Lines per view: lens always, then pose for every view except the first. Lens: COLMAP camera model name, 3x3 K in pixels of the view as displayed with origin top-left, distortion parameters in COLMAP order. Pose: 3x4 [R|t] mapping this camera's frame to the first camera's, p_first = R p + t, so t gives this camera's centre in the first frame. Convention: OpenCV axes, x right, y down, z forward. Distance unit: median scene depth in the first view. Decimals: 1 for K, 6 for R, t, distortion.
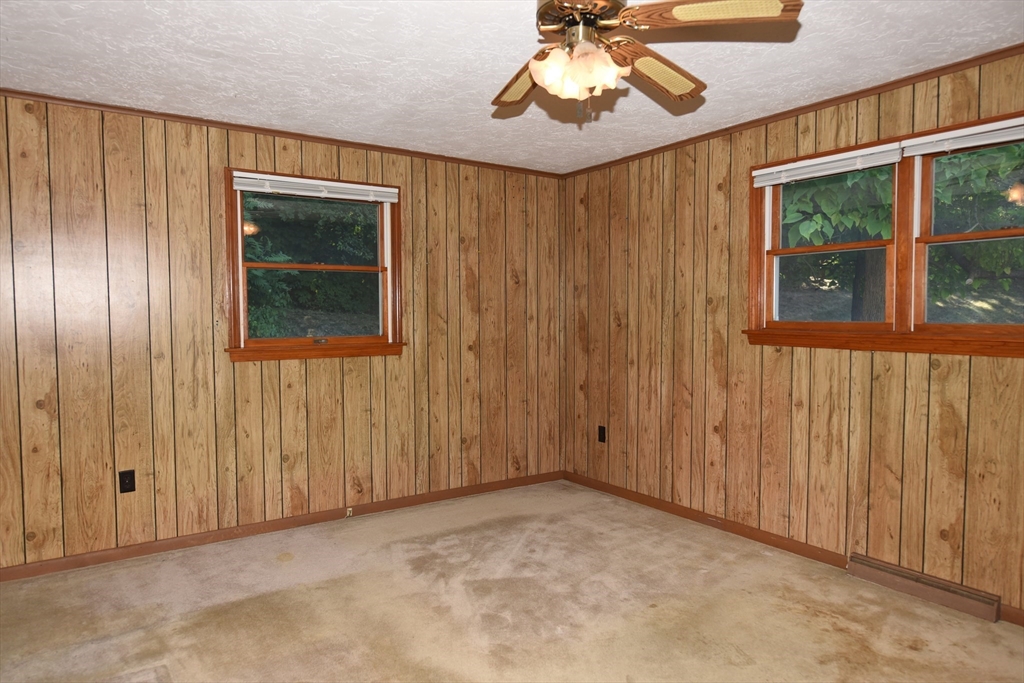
lens RADIAL K [[655.5, 0, 511.7], [0, 655.5, 343.1], [0, 0, 1]] dist [0.020291, -0.001214]
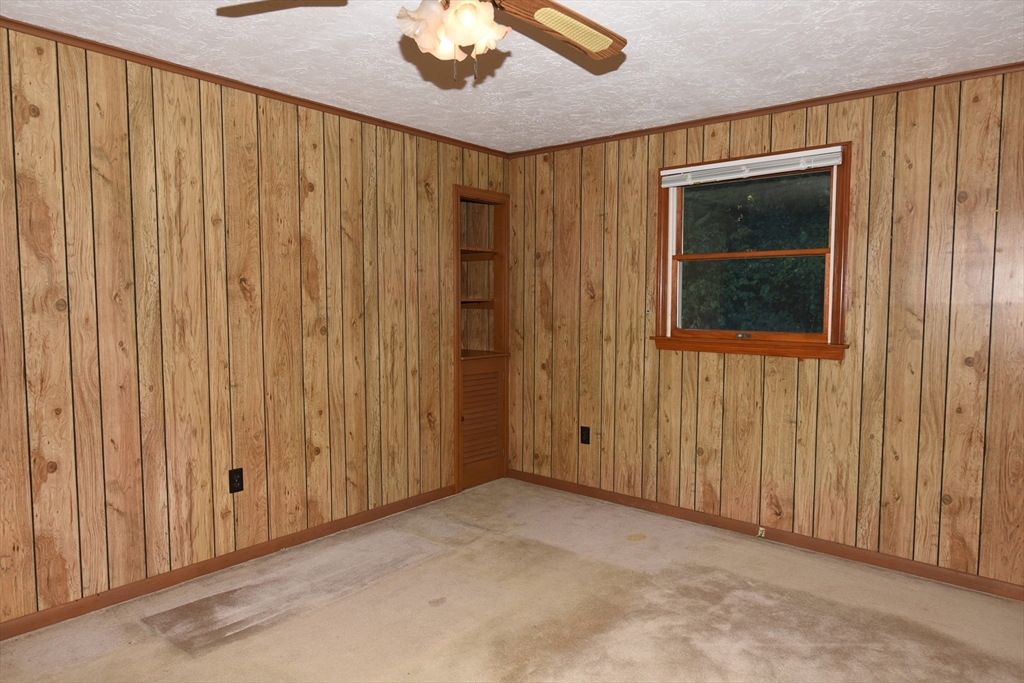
lens RADIAL K [[663.9, 0, 511.2], [0, 663.9, 342.1], [0, 0, 1]] dist [0.005836, -0.000527]
pose [[0.266932, 0.067299, -0.961363, 0.526188], [-0.053179, 0.997067, 0.055033, -0.028363], [0.962247, 0.036434, 0.269728, 0.450483]]
